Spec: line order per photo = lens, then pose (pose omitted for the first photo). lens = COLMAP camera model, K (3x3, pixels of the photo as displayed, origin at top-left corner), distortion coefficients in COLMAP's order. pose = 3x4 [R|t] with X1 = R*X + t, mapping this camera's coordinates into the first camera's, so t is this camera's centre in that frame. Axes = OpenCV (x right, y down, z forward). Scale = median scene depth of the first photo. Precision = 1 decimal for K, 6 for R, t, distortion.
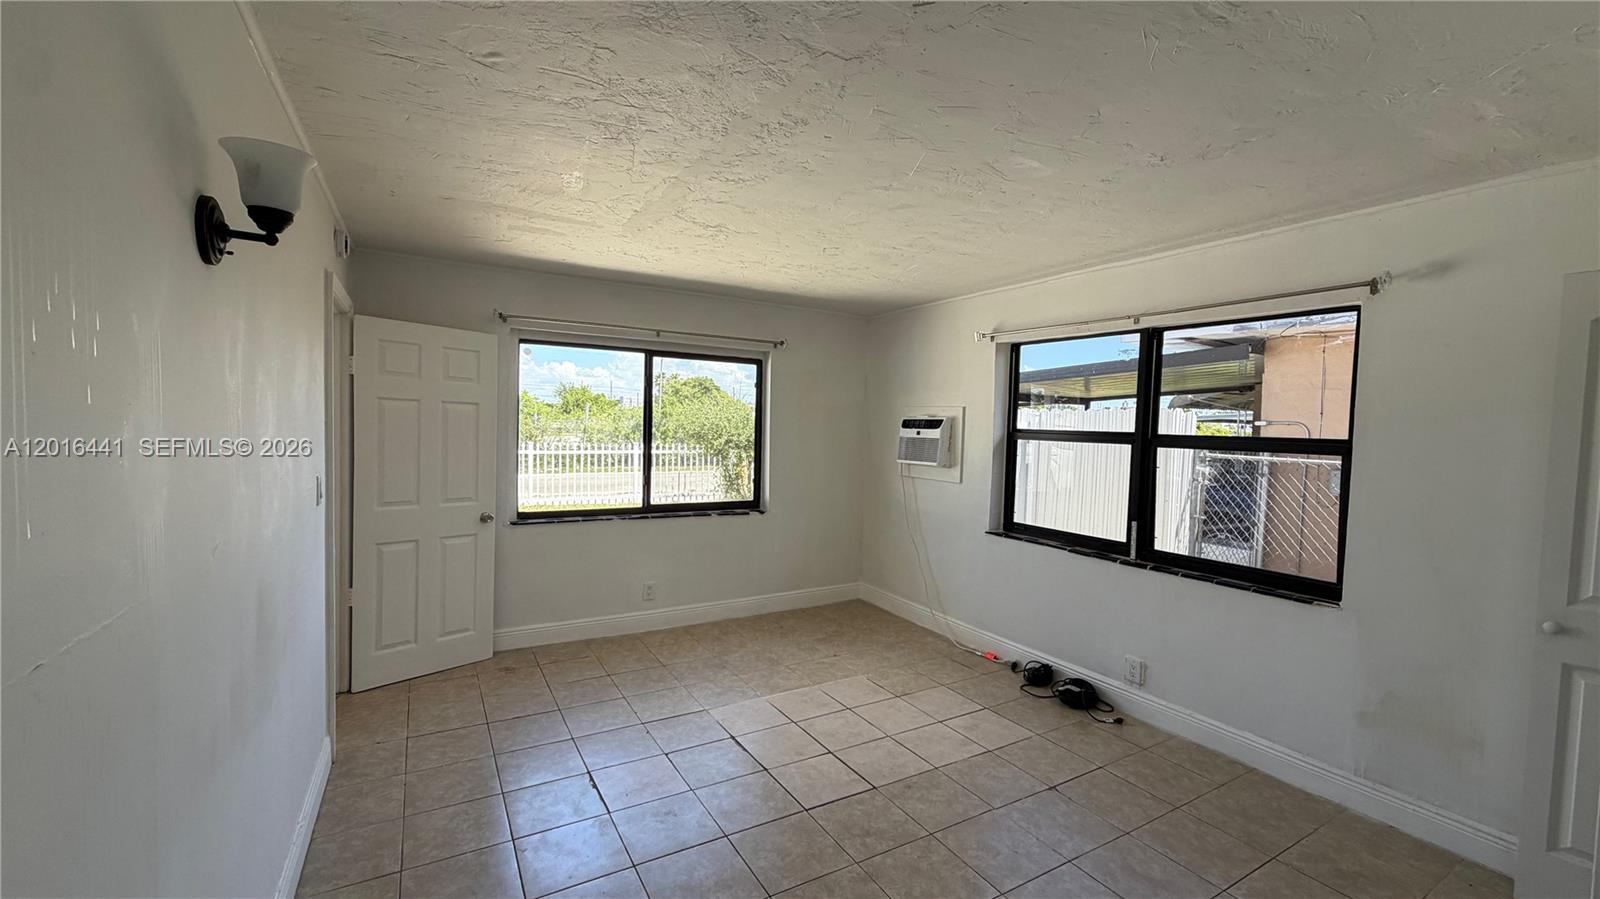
lens RADIAL K [[636.1, 0, 791.5], [0, 636.1, 448.3], [0, 0, 1]] dist [-0.001210, 0.000929]
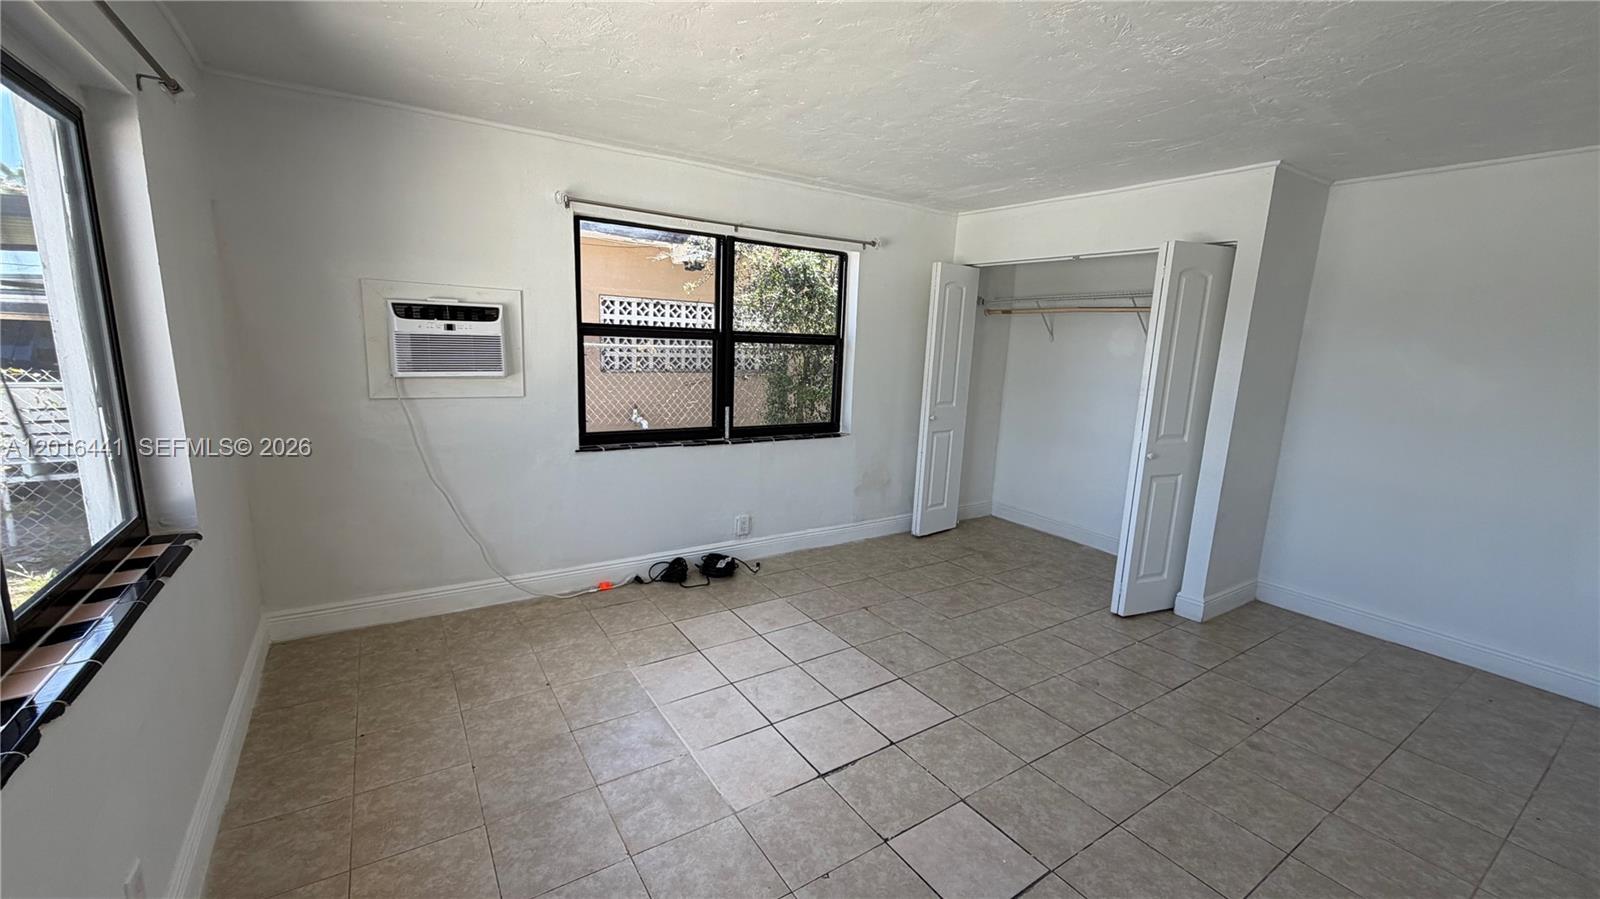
lens RADIAL K [[636.1, 0, 799.5], [0, 636.1, 453.4], [0, 0, 1]] dist [-0.001210, 0.000929]
pose [[-0.052507, -0.211170, 0.976038, -0.602157], [-0.003445, 0.977419, 0.211284, -0.047111], [-0.998615, 0.007731, -0.052049, 0.887654]]
